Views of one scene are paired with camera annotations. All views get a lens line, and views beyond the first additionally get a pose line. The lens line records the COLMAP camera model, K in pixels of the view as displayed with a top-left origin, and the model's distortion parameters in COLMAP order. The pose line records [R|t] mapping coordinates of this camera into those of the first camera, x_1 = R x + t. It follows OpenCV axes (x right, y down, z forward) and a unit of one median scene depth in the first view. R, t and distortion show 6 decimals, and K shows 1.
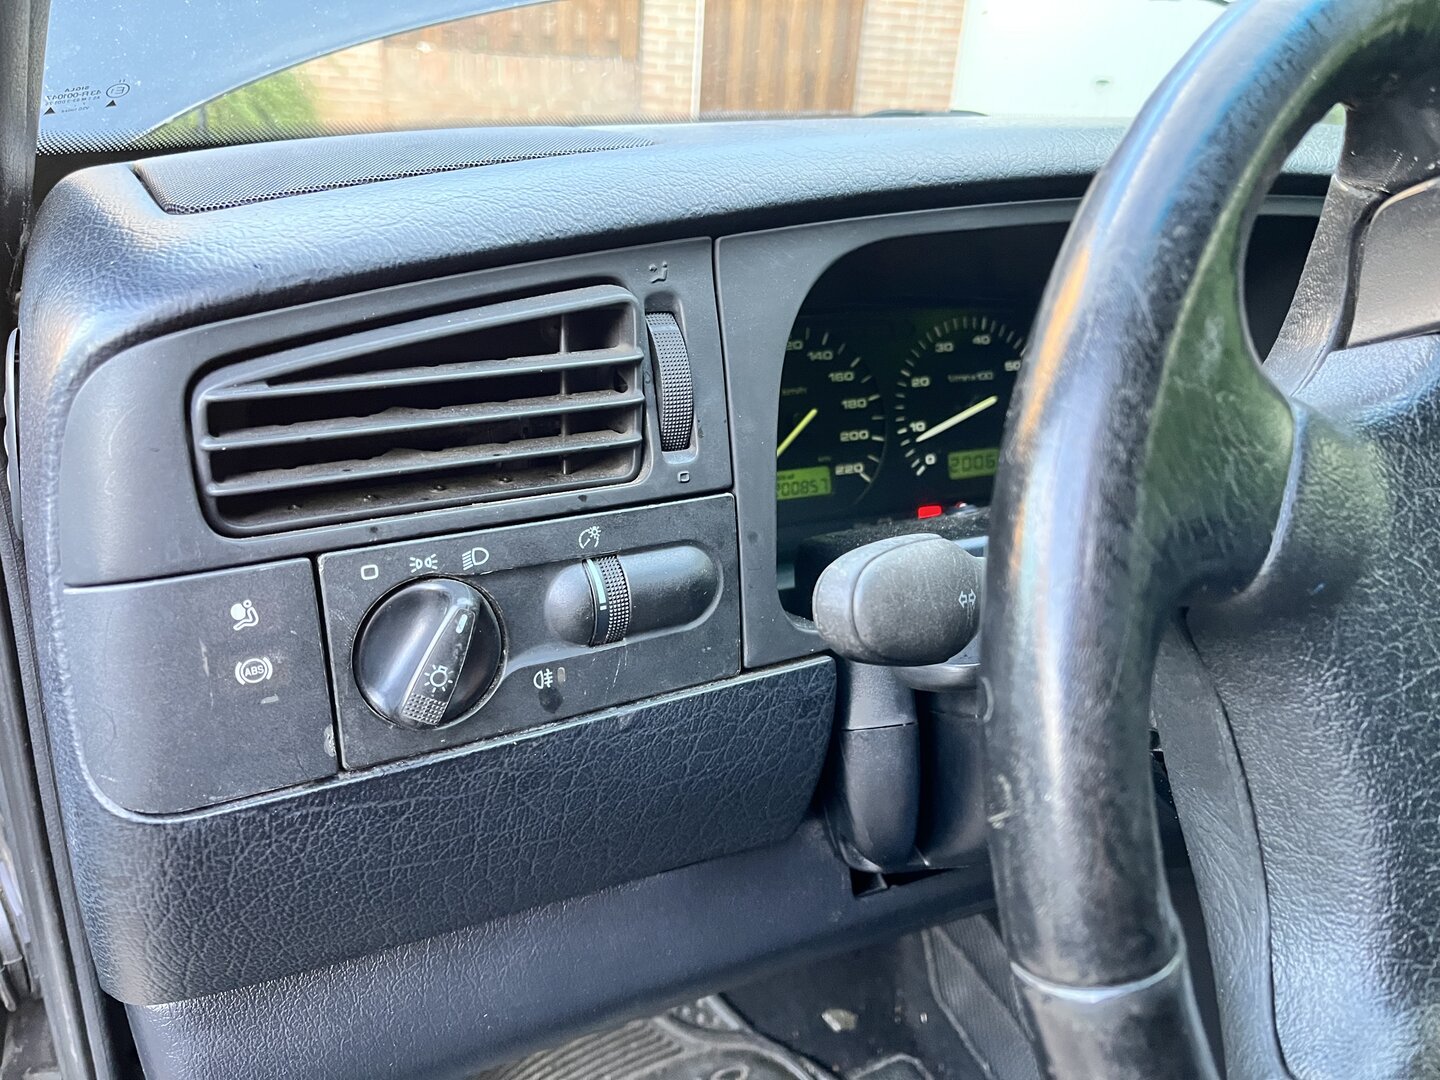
lens RADIAL K [[1090.6, 0, 794.4], [0, 1090.6, 537.3], [0, 0, 1]] dist [-0.055712, 0.006168]
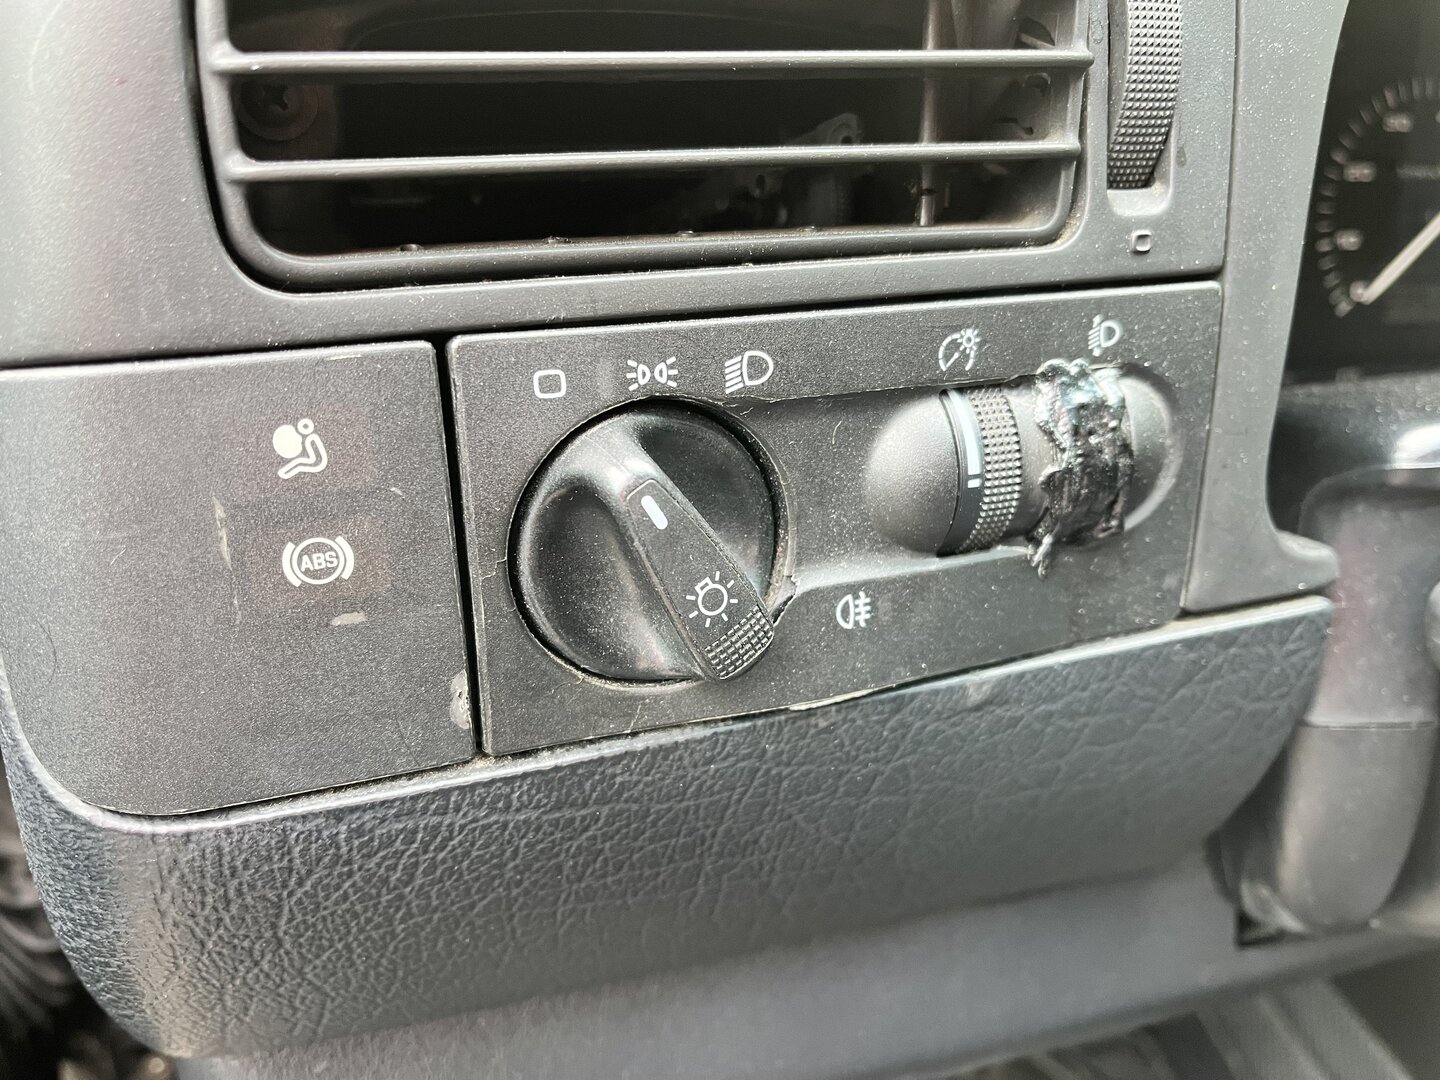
lens RADIAL K [[1099.4, 0, 720.0], [0, 1099.4, 540.0], [0, 0, 1]] dist [-0.009607, -0.109984]
pose [[0.972224, 0.091873, -0.215267, -0.194653], [-0.064093, 0.989087, 0.132660, 0.031728], [0.225106, -0.115178, 0.967503, 0.504978]]
